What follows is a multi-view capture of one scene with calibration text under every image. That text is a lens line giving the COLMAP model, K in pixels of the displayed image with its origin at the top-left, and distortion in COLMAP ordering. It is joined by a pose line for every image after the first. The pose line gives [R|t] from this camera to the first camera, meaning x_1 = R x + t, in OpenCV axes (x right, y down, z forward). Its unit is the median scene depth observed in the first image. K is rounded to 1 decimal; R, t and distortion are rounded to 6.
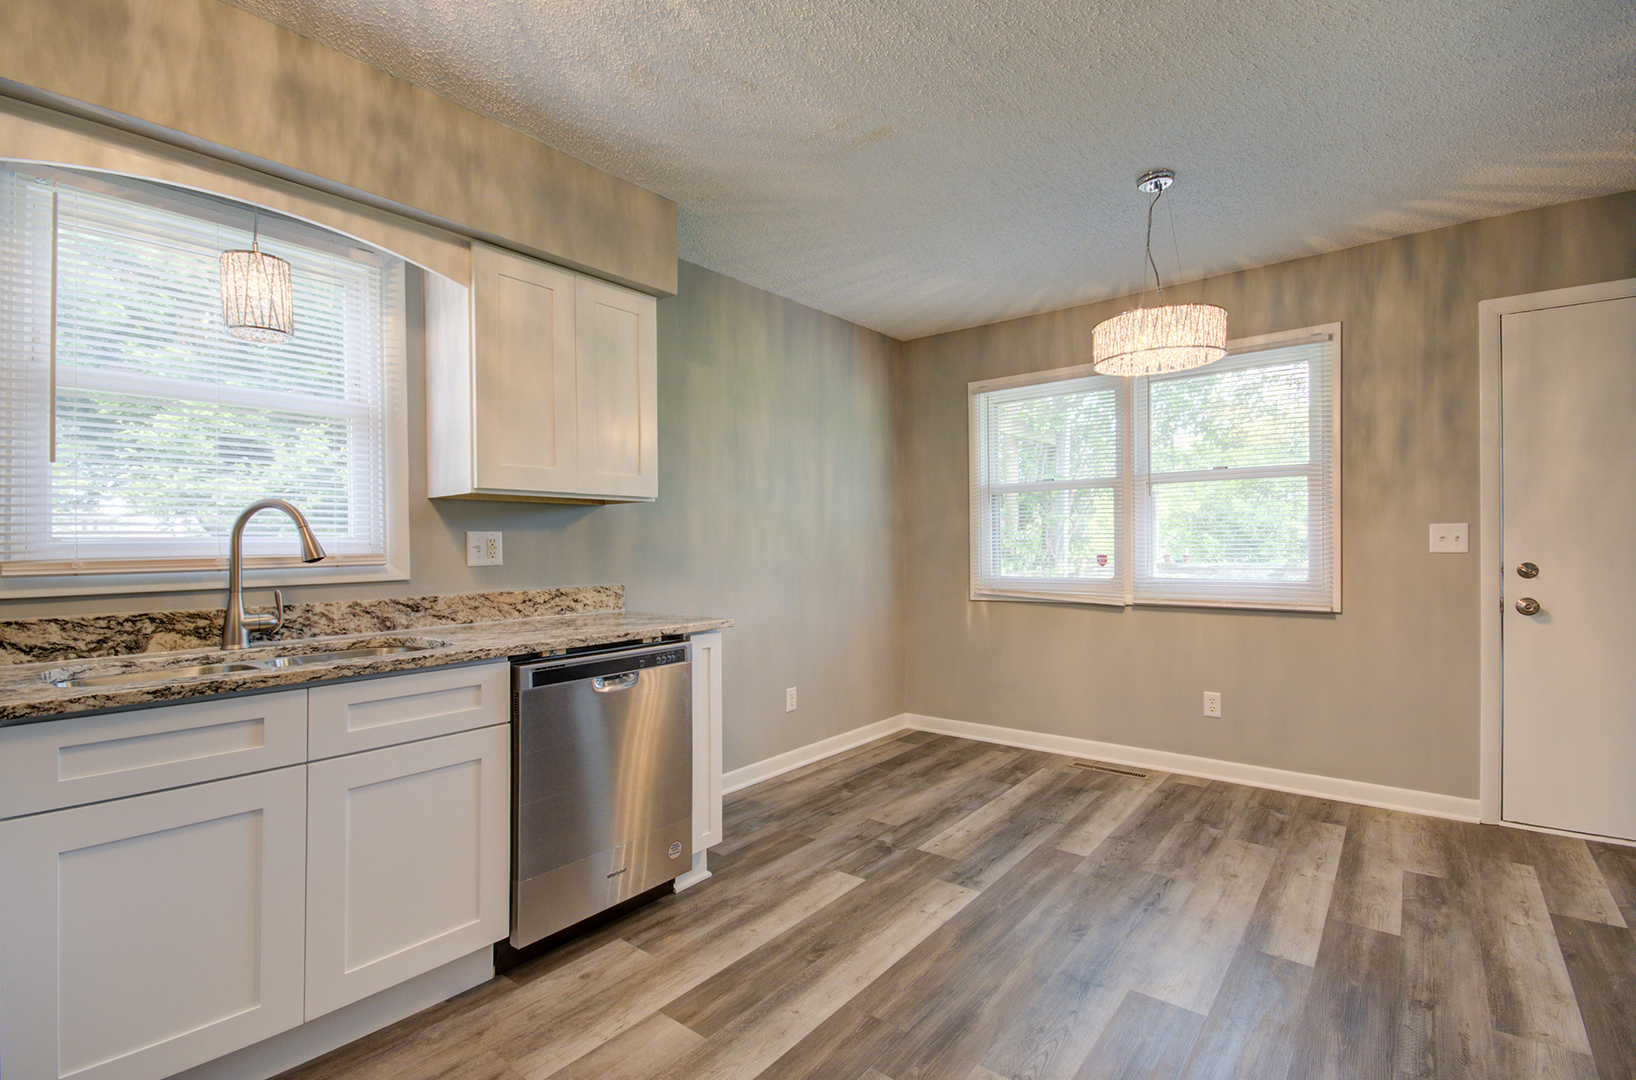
lens RADIAL K [[730.1, 0, 806.1], [0, 730.1, 539.7], [0, 0, 1]] dist [0.001996, -0.010951]
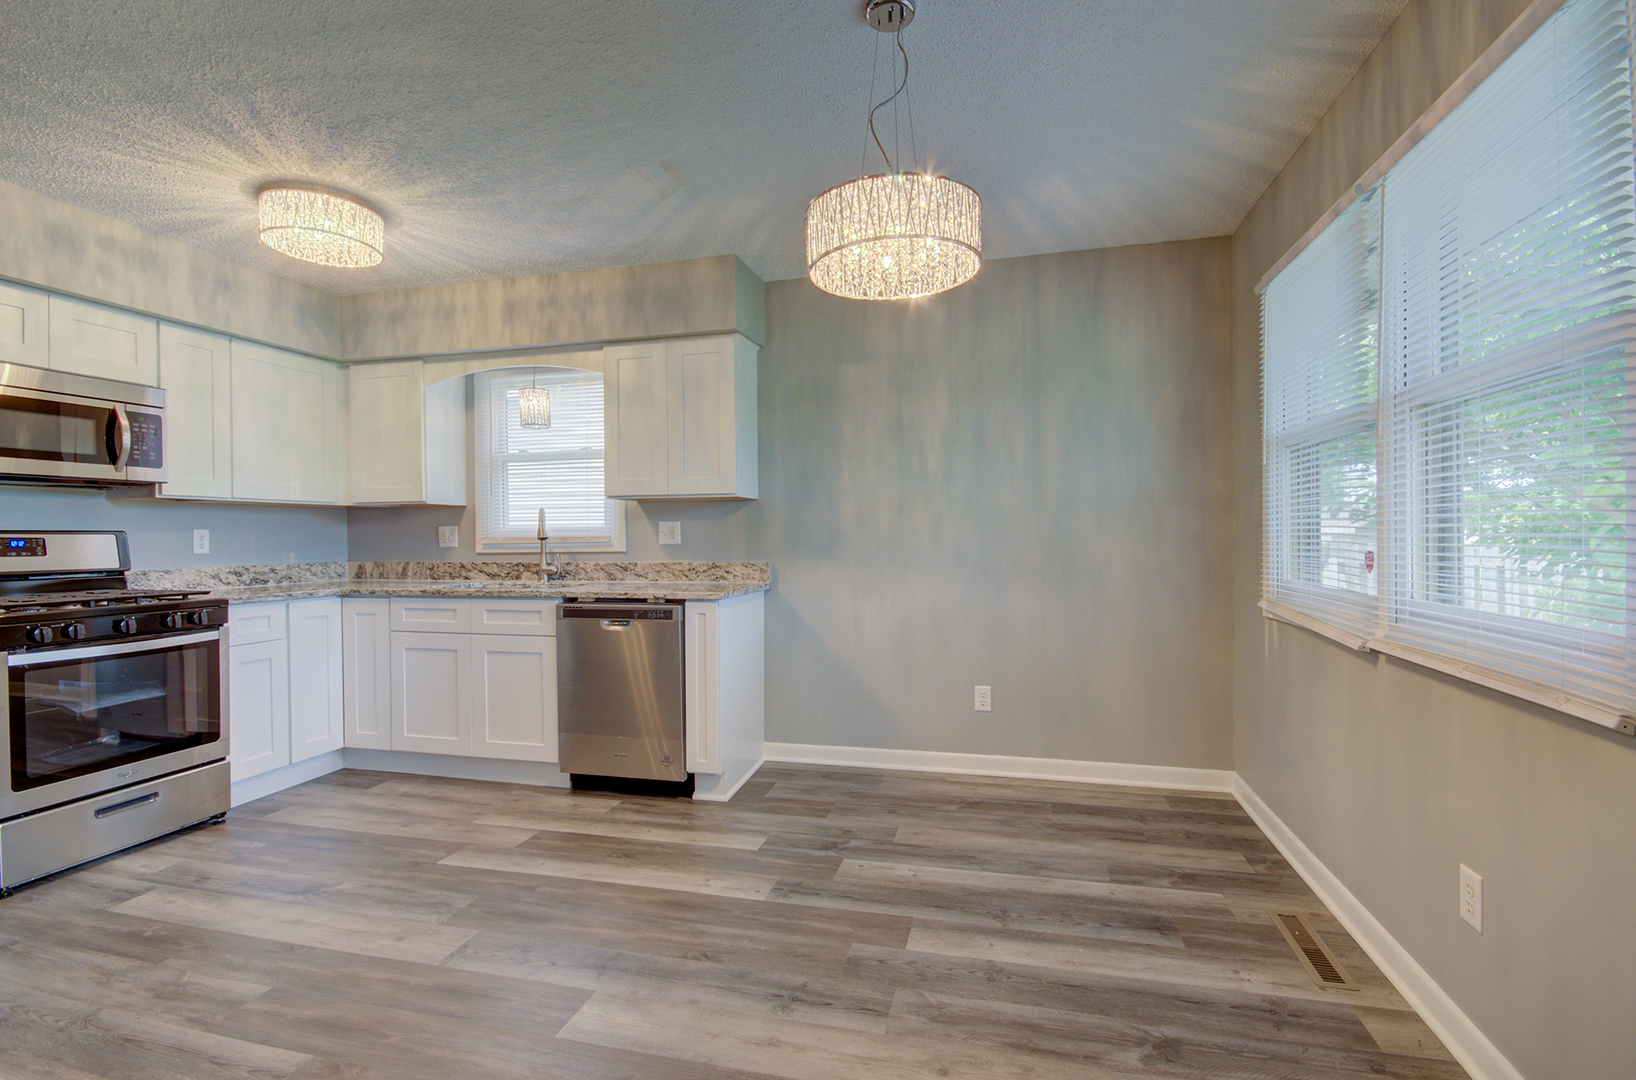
lens RADIAL K [[740.5, 0, 823.2], [0, 740.5, 524.6], [0, 0, 1]] dist [0.000001, -0.000010]
pose [[0.433231, -0.001104, -0.901282, 1.045929], [0.010746, 0.999934, 0.003941, -0.007430], [0.901219, -0.011392, 0.433215, 0.602894]]
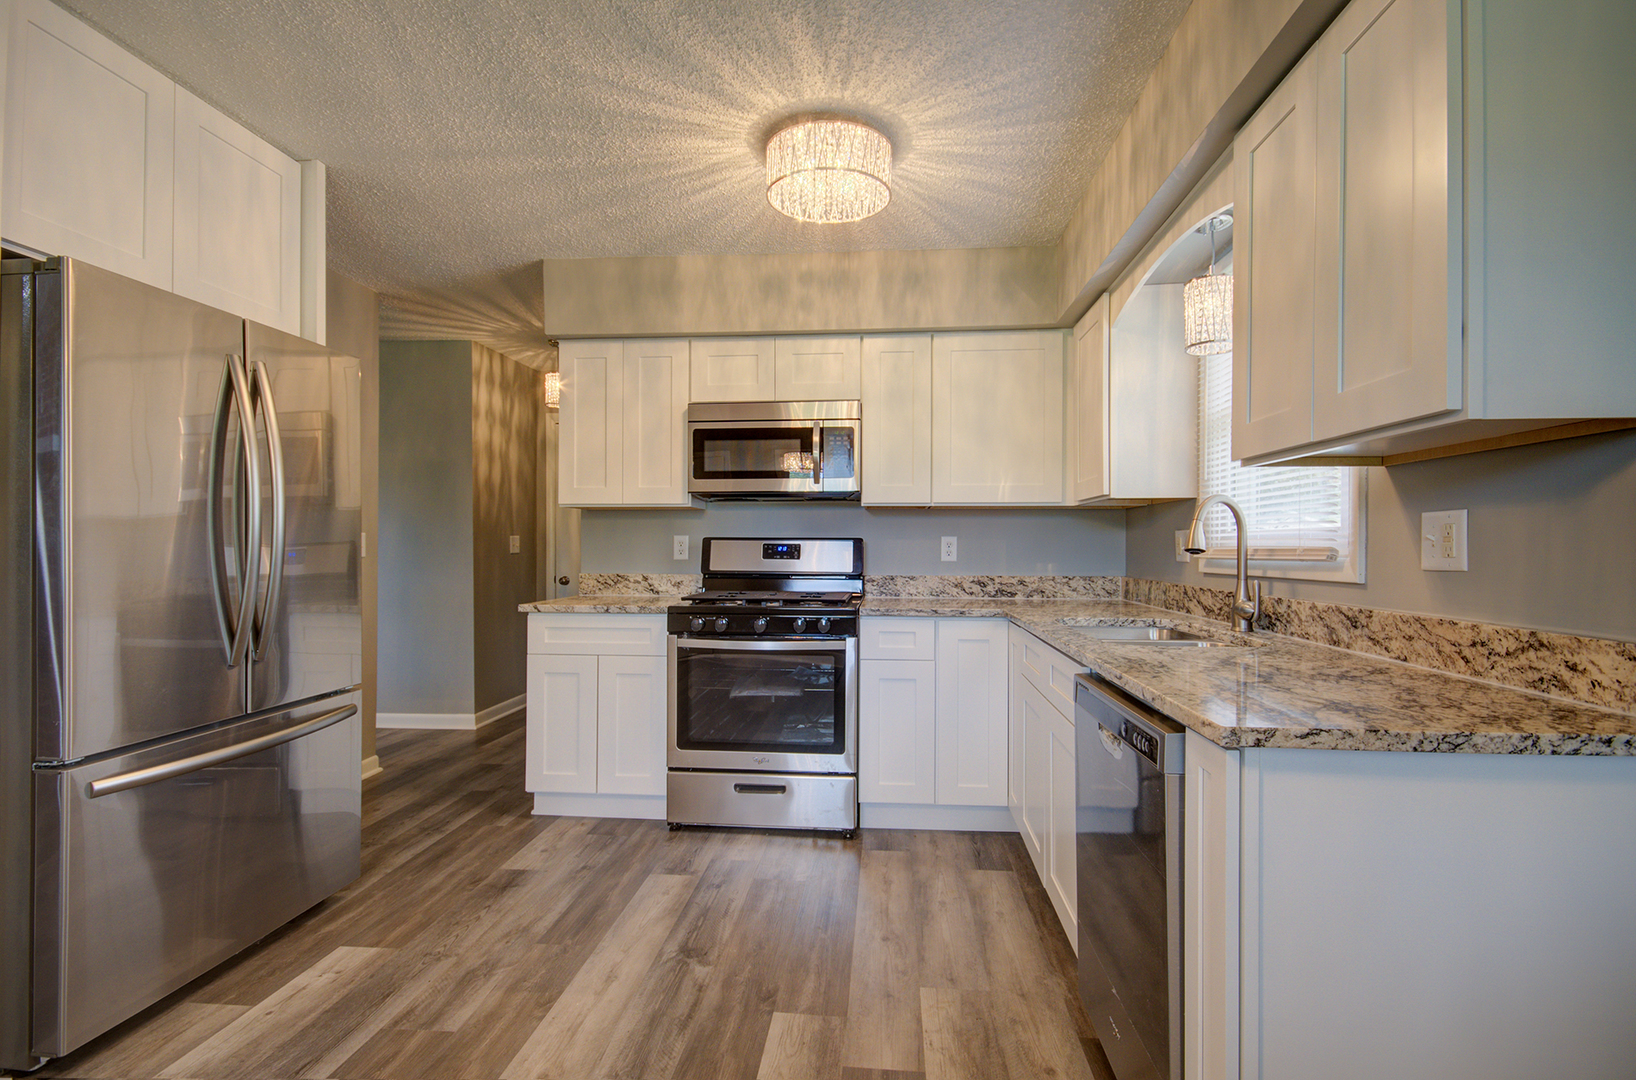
lens RADIAL K [[770.8, 0, 821.1], [0, 770.8, 548.3], [0, 0, 1]] dist [-0.000114, -0.000085]
pose [[-0.815248, 0.014625, -0.578927, 0.305404], [0.015660, 0.999872, 0.003207, 0.007925], [0.578900, -0.006451, -0.815373, 1.175385]]
